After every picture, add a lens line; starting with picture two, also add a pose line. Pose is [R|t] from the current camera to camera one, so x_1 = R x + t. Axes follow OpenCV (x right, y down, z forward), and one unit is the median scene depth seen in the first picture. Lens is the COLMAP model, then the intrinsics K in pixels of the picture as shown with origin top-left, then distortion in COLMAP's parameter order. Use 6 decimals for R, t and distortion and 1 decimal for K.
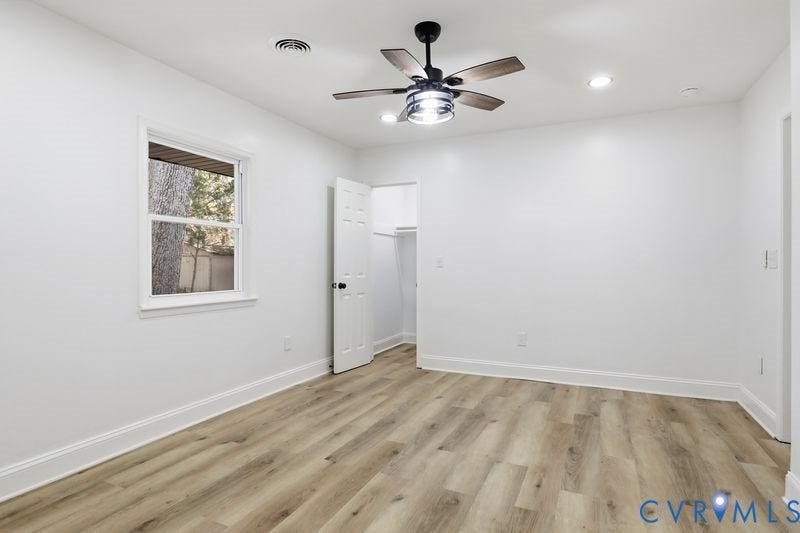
lens RADIAL K [[427.3, 0, 401.1], [0, 427.3, 267.0], [0, 0, 1]] dist [-0.020503, 0.003420]
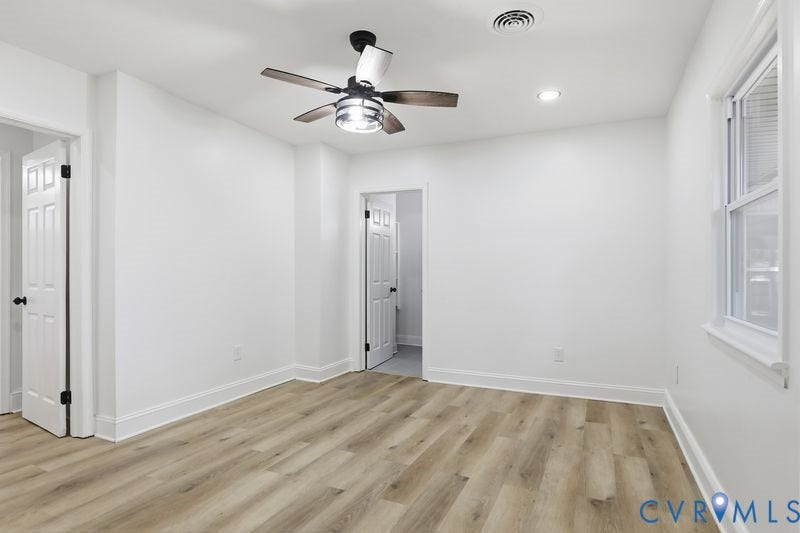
lens RADIAL K [[427.3, 0, 401.1], [0, 427.3, 267.0], [0, 0, 1]] dist [-0.020503, 0.003420]
pose [[-1.000000, -0.000594, -0.000155, -0.028978], [-0.000593, 0.999968, -0.007957, -0.011852], [0.000159, -0.007957, -0.999968, 2.021984]]
